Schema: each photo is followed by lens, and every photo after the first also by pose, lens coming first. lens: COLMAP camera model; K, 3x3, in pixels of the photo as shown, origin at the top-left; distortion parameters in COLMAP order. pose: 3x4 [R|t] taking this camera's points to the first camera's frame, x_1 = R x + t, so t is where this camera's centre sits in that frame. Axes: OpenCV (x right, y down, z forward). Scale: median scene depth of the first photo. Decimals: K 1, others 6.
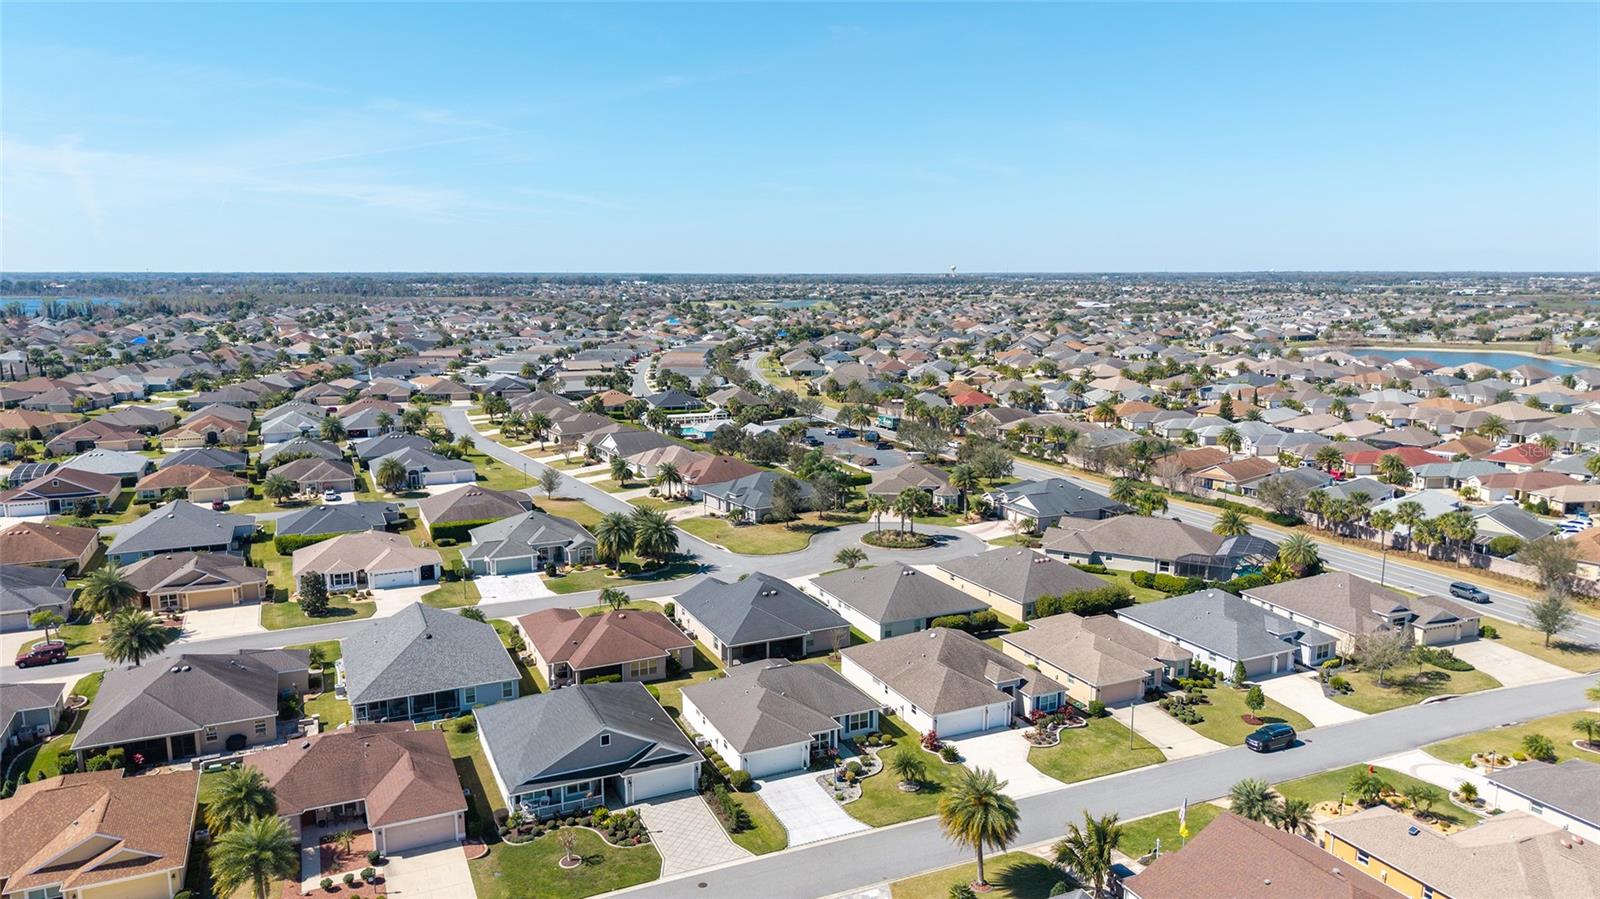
lens RADIAL K [[1084.4, 0, 800.0], [0, 1084.4, 449.5], [0, 0, 1]] dist [0.047666, -0.061302]
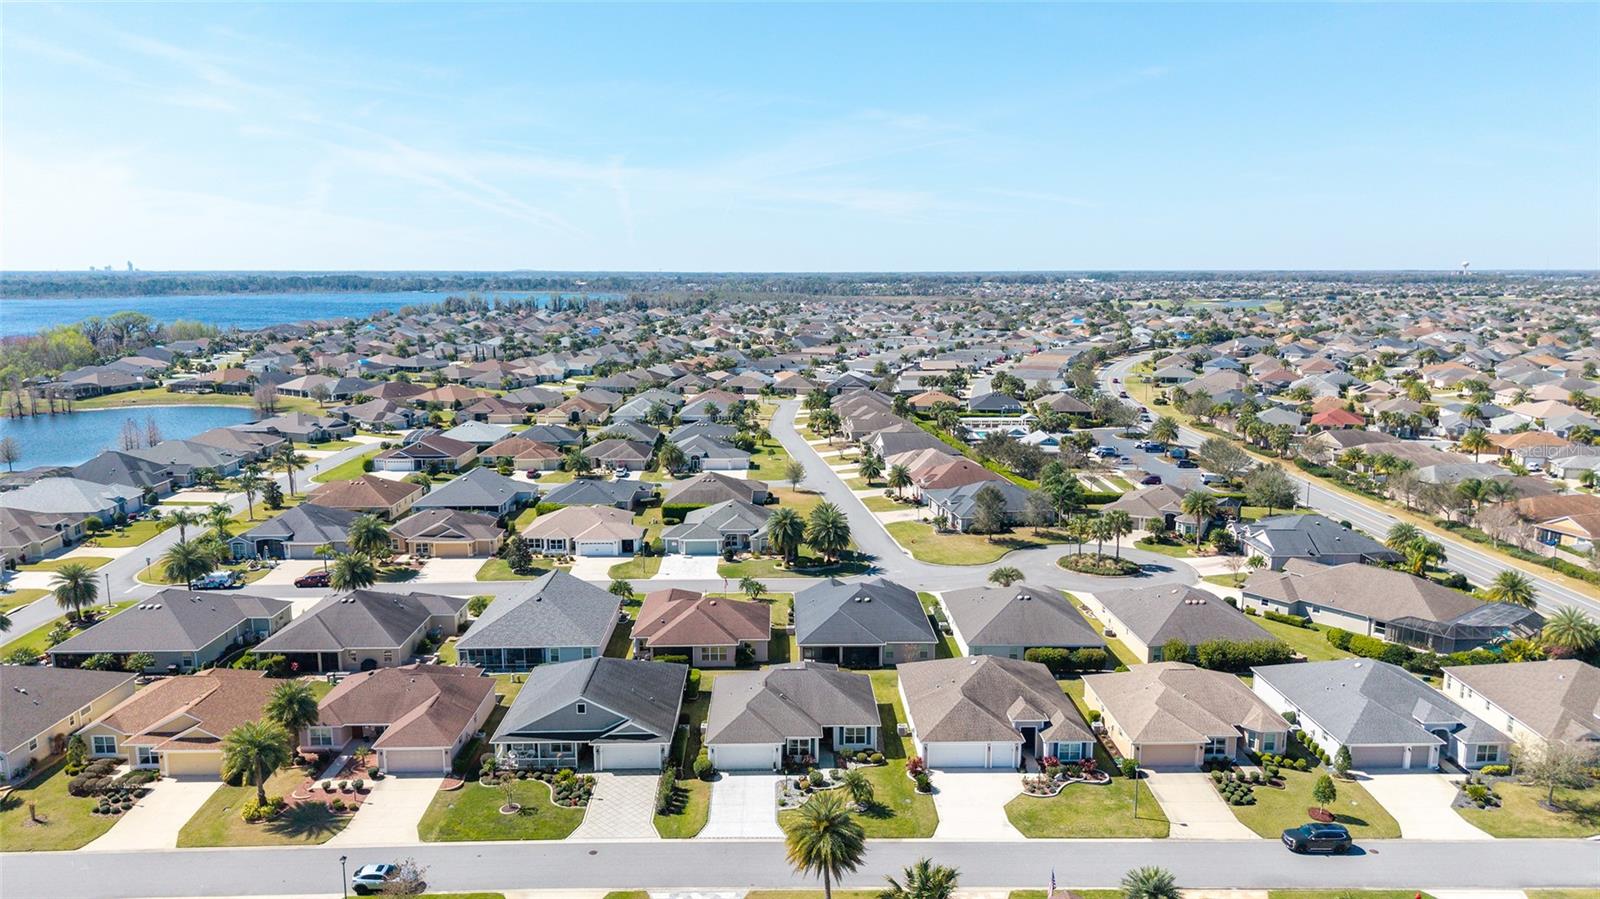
lens RADIAL K [[1084.4, 0, 800.0], [0, 1084.4, 449.5], [0, 0, 1]] dist [0.047666, -0.061302]
pose [[0.915593, 0.065223, -0.396782, 0.336580], [-0.064704, 0.997796, 0.014710, -0.018689], [0.396867, 0.012205, 0.917795, 0.058150]]
